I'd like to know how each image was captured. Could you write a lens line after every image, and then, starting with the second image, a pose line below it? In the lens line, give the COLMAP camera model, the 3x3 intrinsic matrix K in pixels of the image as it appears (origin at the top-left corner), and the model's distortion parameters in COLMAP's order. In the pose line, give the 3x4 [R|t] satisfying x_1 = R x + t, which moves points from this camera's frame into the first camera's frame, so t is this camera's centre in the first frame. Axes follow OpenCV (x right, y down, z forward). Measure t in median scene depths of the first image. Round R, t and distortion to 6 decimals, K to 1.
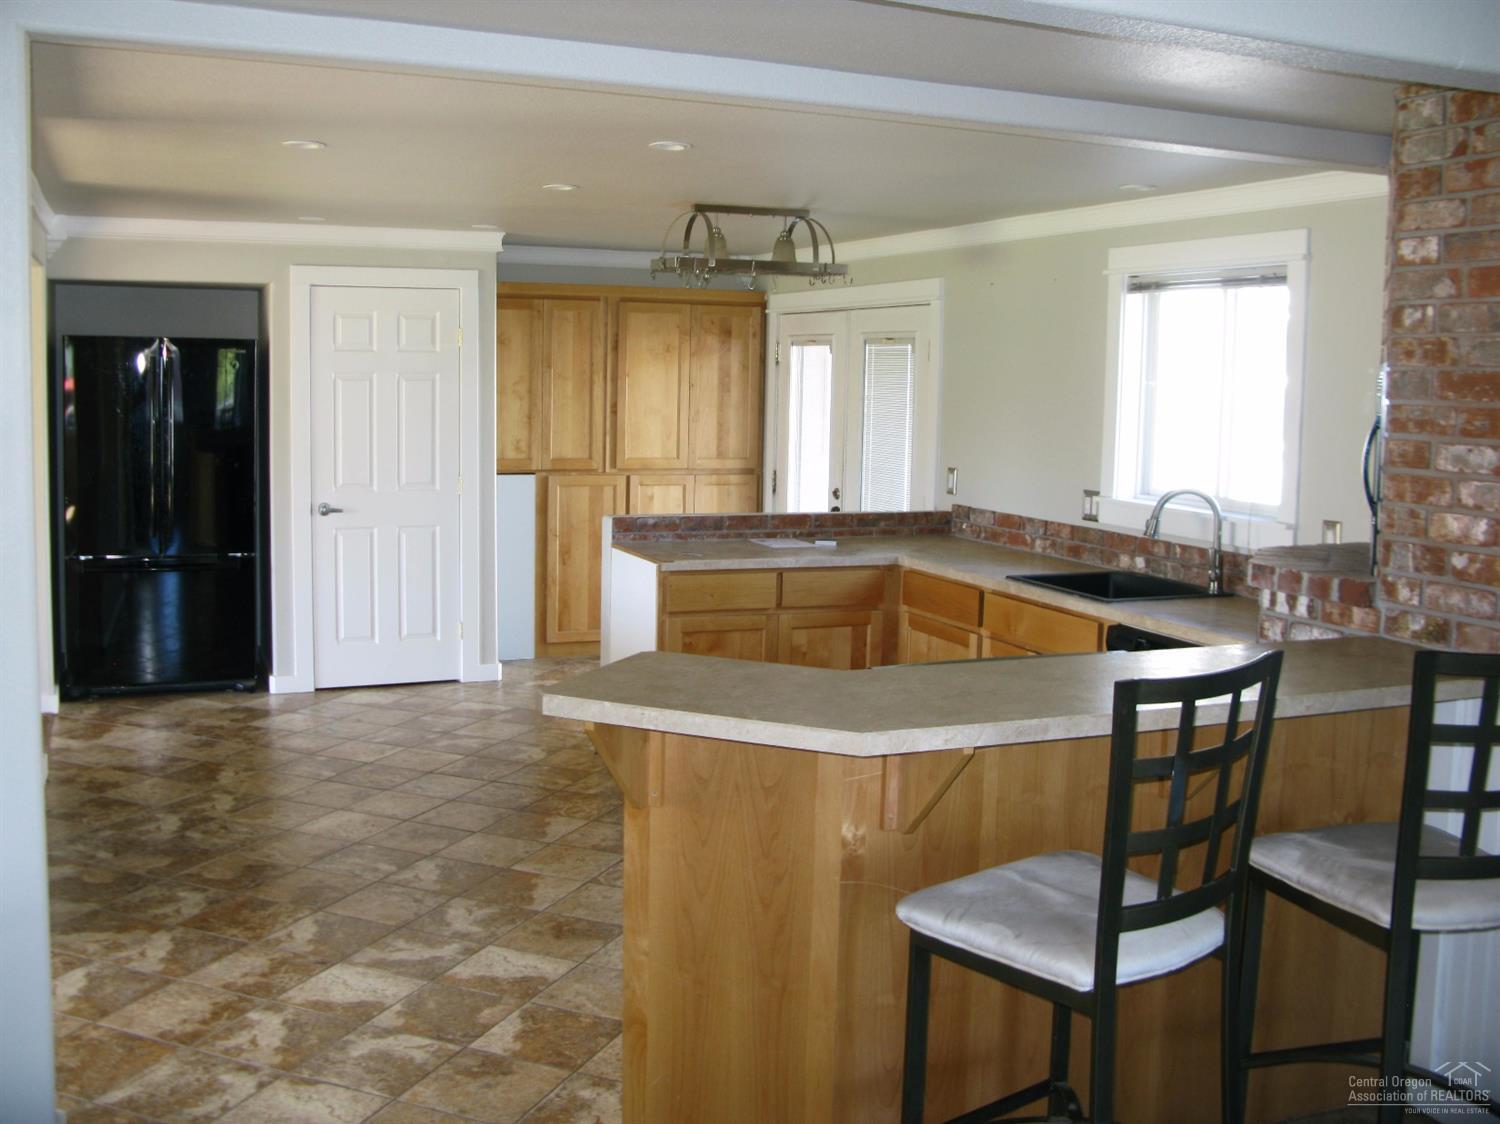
lens RADIAL K [[1515.9, 0, 751.0], [0, 1515.9, 550.5], [0, 0, 1]] dist [-0.110164, 0.000000]
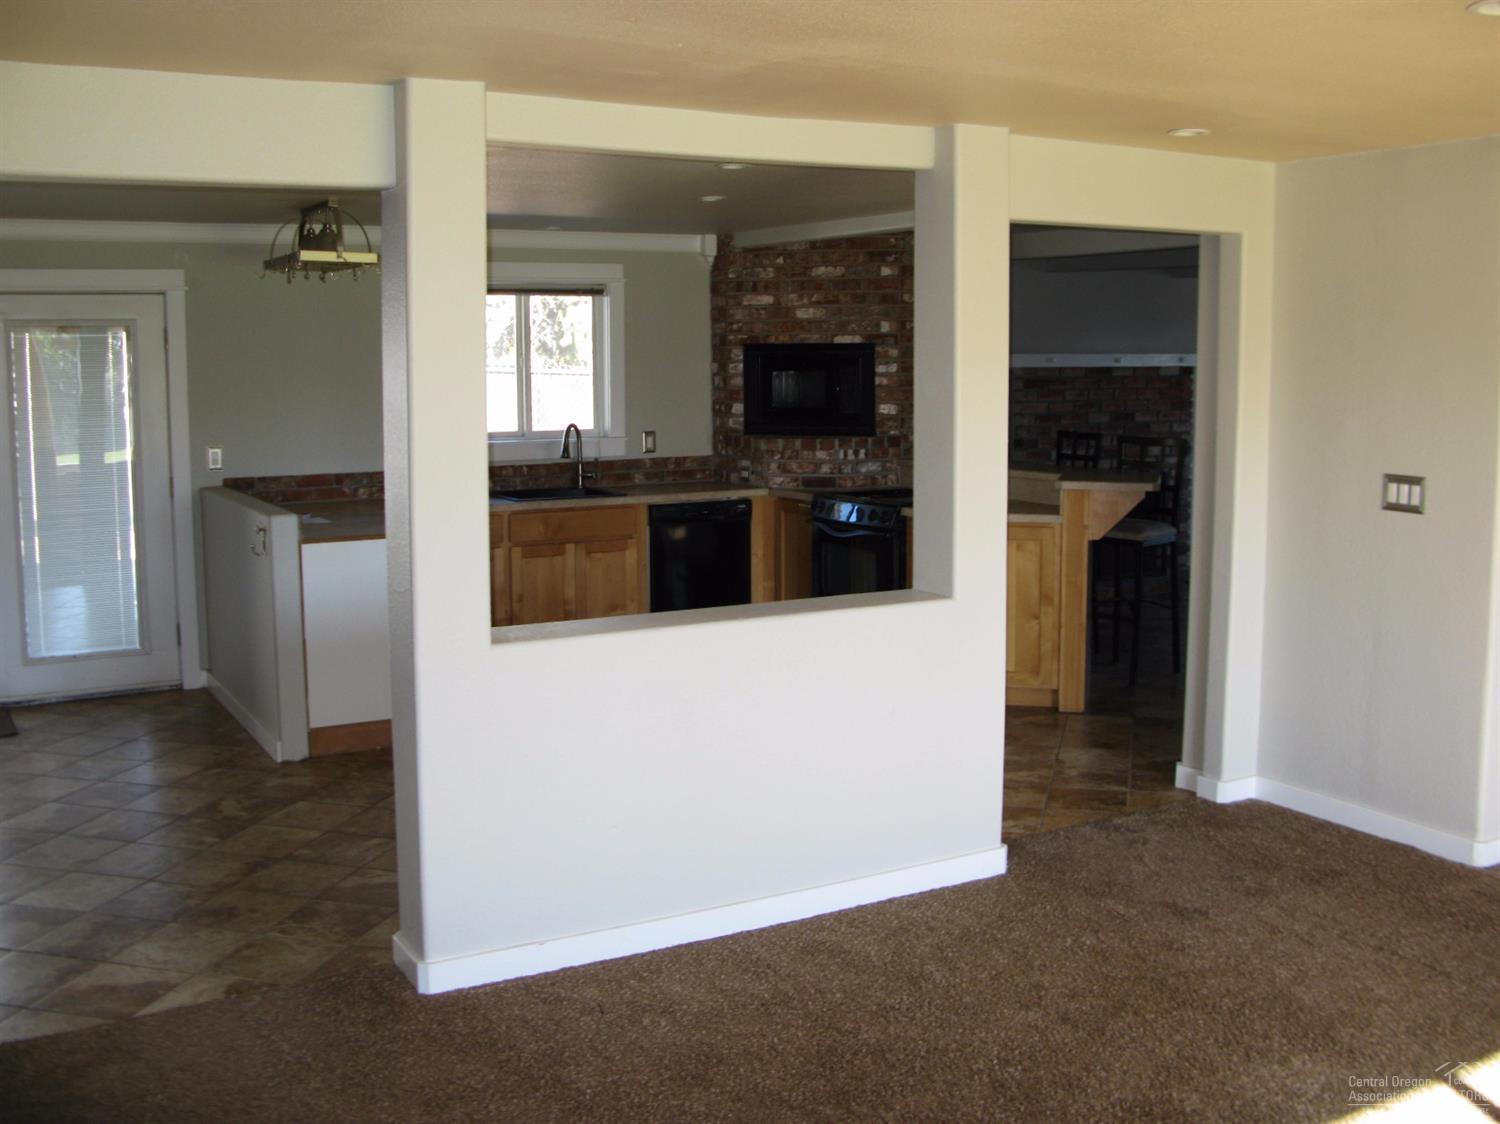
lens RADIAL K [[1515.9, 0, 750.4], [0, 1515.9, 573.2], [0, 0, 1]] dist [-0.110164, 0.000000]
pose [[-0.122440, -0.161029, 0.979325, -1.588390], [0.118599, 0.977305, 0.175524, -0.175742], [-0.985364, 0.137639, -0.100564, 1.214094]]
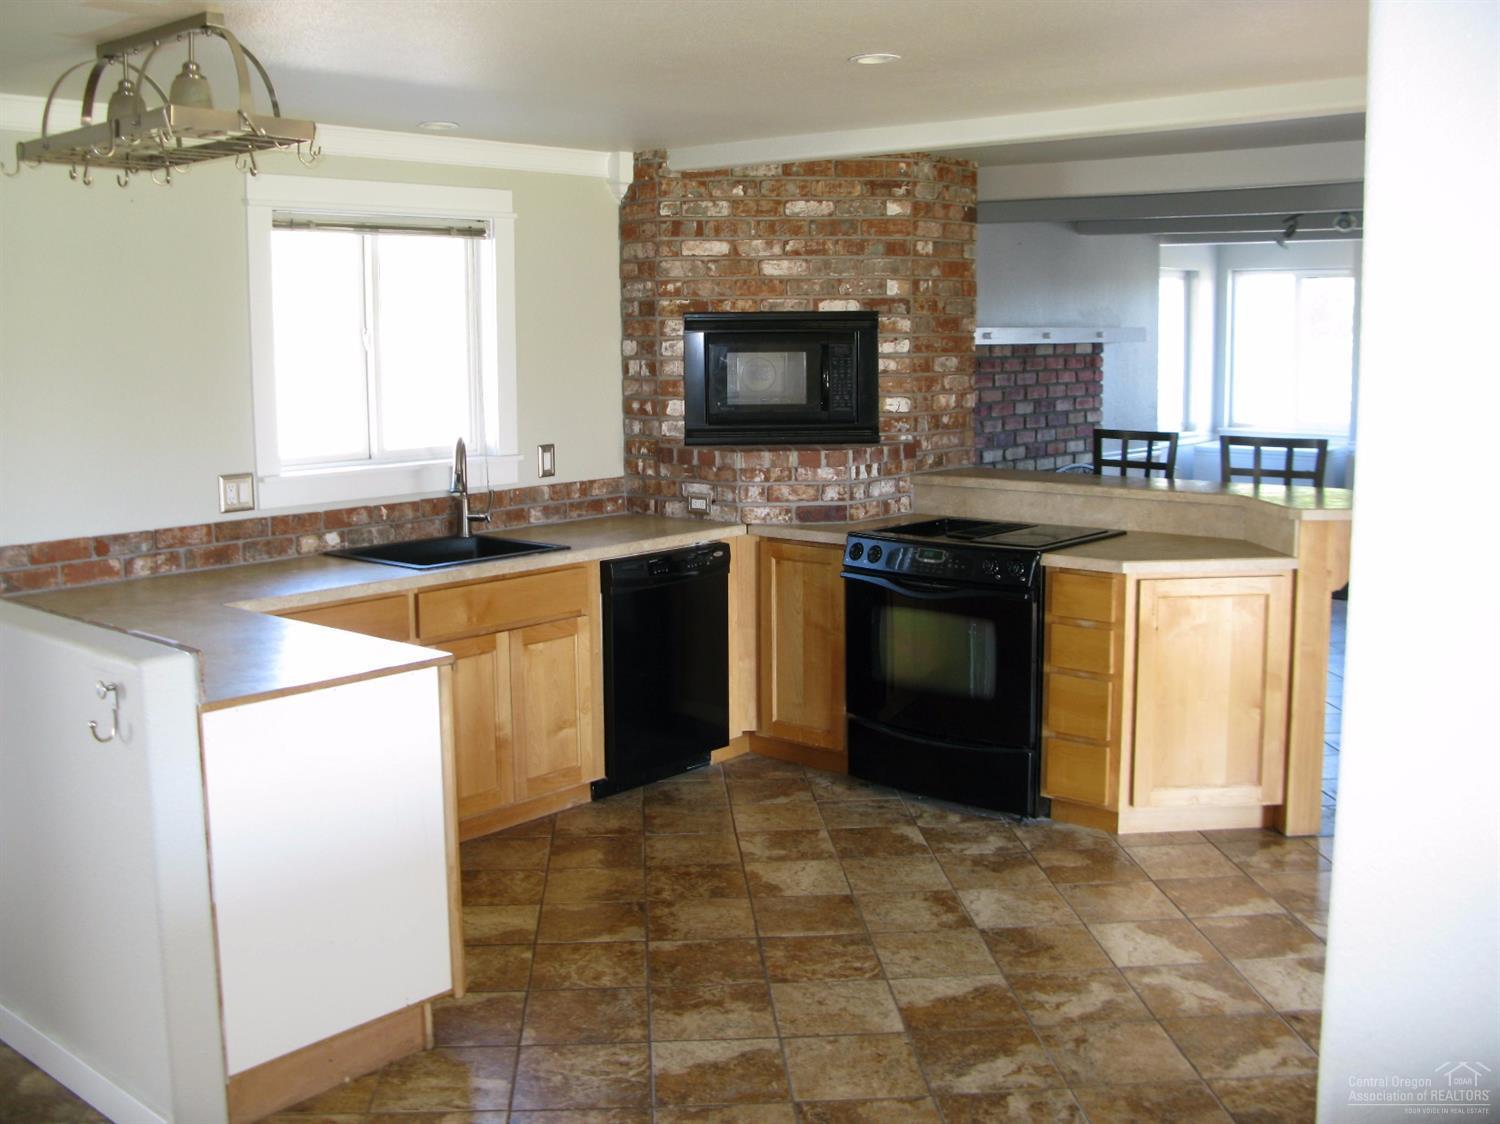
lens RADIAL K [[1515.9, 0, 723.8], [0, 1515.9, 545.0], [0, 0, 1]] dist [-0.110164, 0.000000]
pose [[-0.429461, -0.140034, 0.892162, -0.840044], [0.106911, 0.973074, 0.204198, -0.192877], [-0.896735, 0.183077, -0.402926, 1.534640]]
